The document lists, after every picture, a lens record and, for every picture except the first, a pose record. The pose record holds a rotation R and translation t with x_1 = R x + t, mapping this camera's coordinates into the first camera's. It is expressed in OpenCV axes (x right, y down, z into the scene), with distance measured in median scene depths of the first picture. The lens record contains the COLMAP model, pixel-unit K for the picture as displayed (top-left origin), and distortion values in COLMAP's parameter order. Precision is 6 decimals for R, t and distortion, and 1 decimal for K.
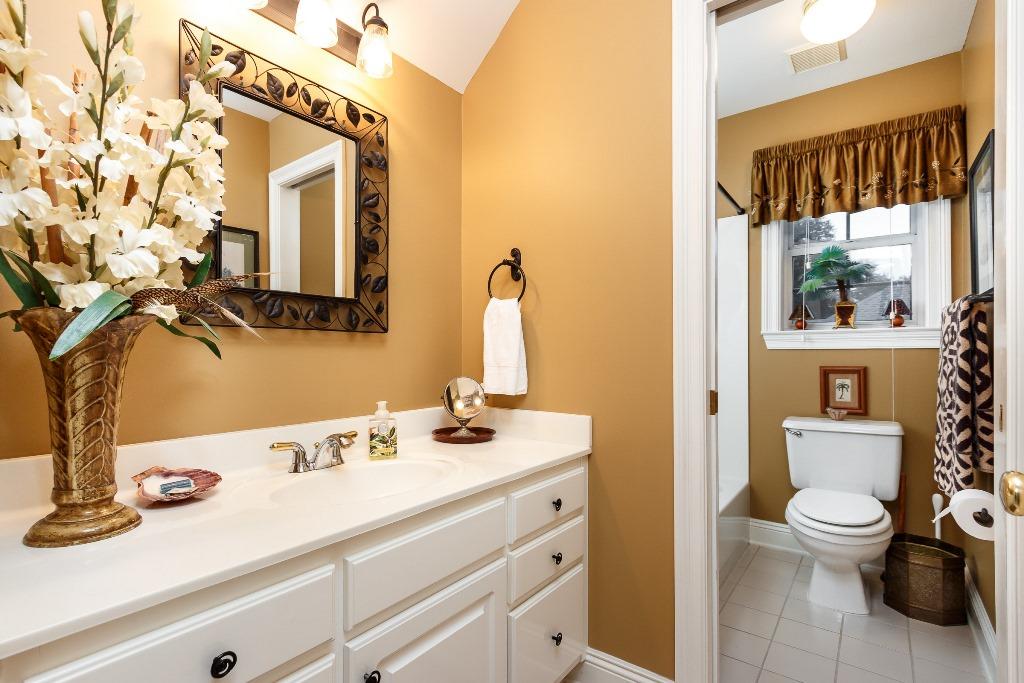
lens RADIAL K [[468.8, 0, 513.7], [0, 468.8, 344.4], [0, 0, 1]] dist [0.002283, -0.001756]
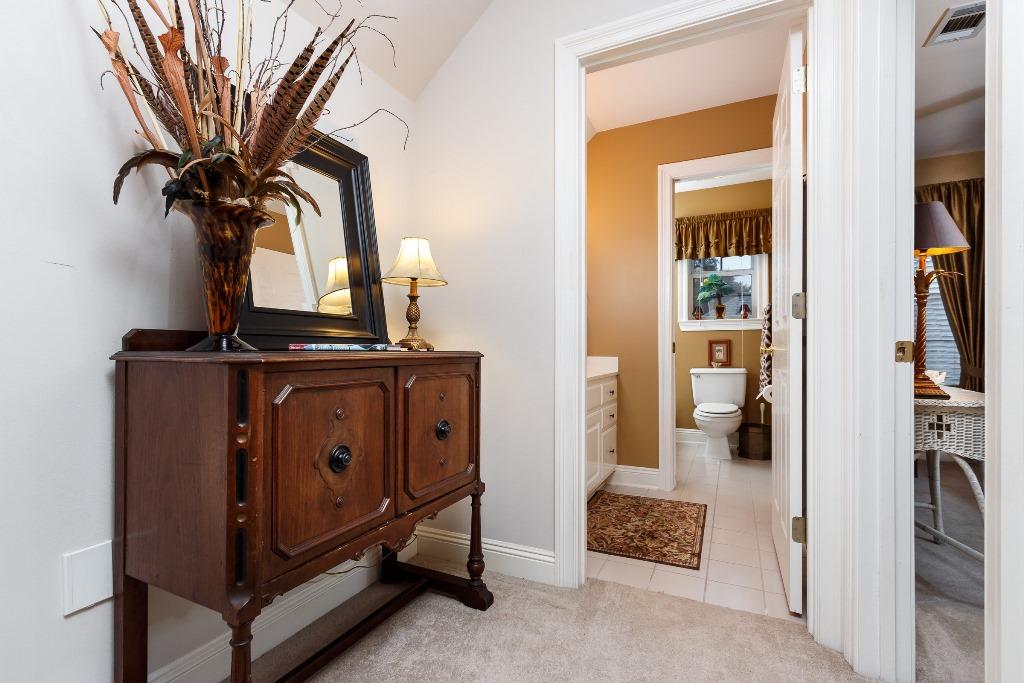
lens RADIAL K [[468.8, 0, 509.6], [0, 468.8, 344.8], [0, 0, 1]] dist [0.002283, -0.001756]
pose [[0.978185, -0.003237, 0.207708, -0.503697], [0.001885, 0.999976, 0.006708, 0.053703], [-0.207725, -0.006170, 0.978168, -0.653762]]
